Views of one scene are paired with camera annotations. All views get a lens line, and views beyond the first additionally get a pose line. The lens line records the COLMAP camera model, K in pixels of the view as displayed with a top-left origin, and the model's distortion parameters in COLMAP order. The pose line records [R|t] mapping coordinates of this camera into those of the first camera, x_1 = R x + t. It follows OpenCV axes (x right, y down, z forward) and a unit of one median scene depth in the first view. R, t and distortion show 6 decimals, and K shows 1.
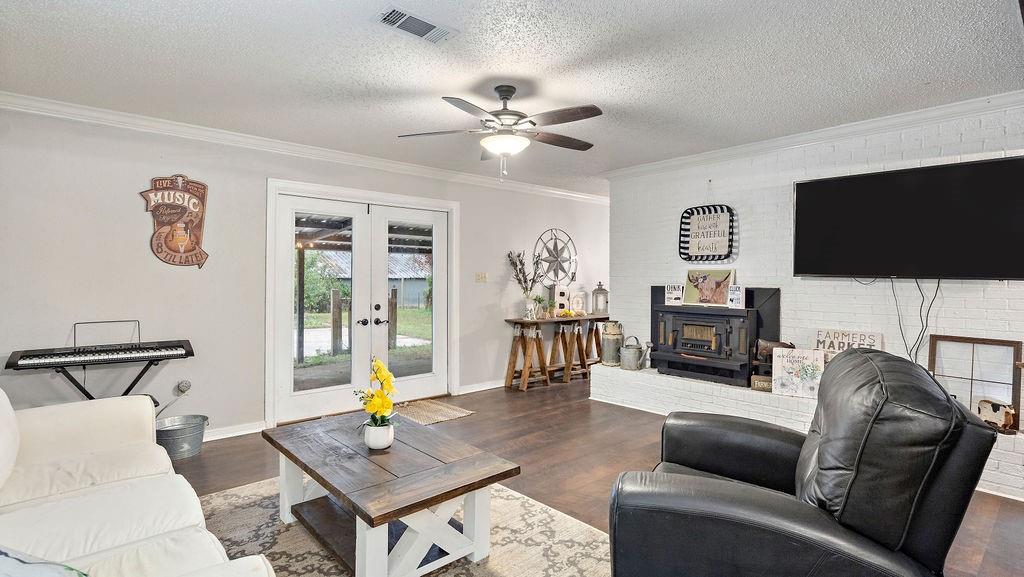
lens RADIAL K [[491.2, 0, 512.0], [0, 491.2, 288.5], [0, 0, 1]] dist [0.000095, 0.000804]
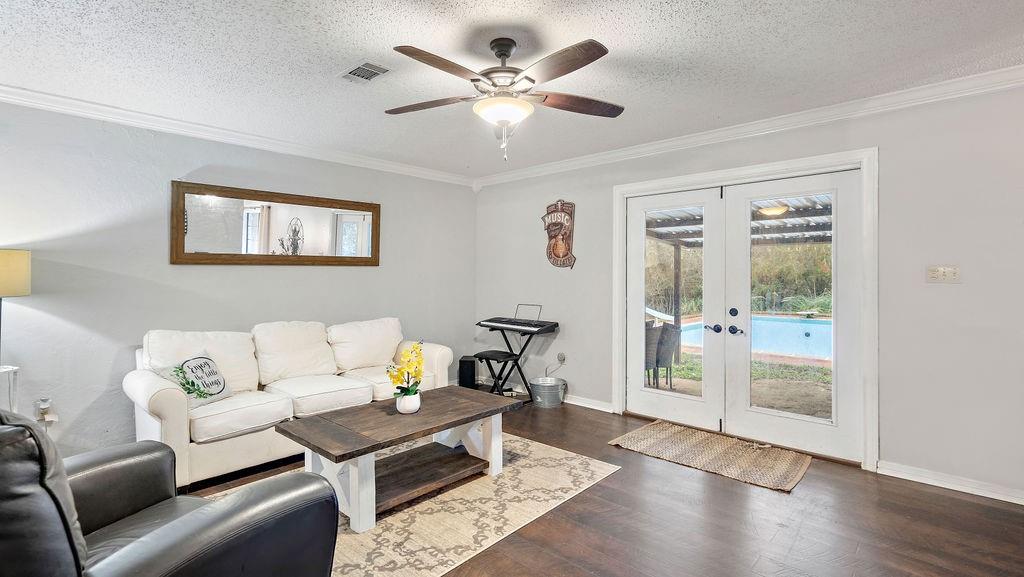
lens RADIAL K [[483.2, 0, 512.9], [0, 483.2, 279.9], [0, 0, 1]] dist [0.000822, -0.000007]
pose [[0.096486, 0.007607, -0.995305, 0.644220], [-0.016784, 0.999841, 0.006015, -0.017717], [0.995193, 0.016125, 0.096598, 0.758285]]
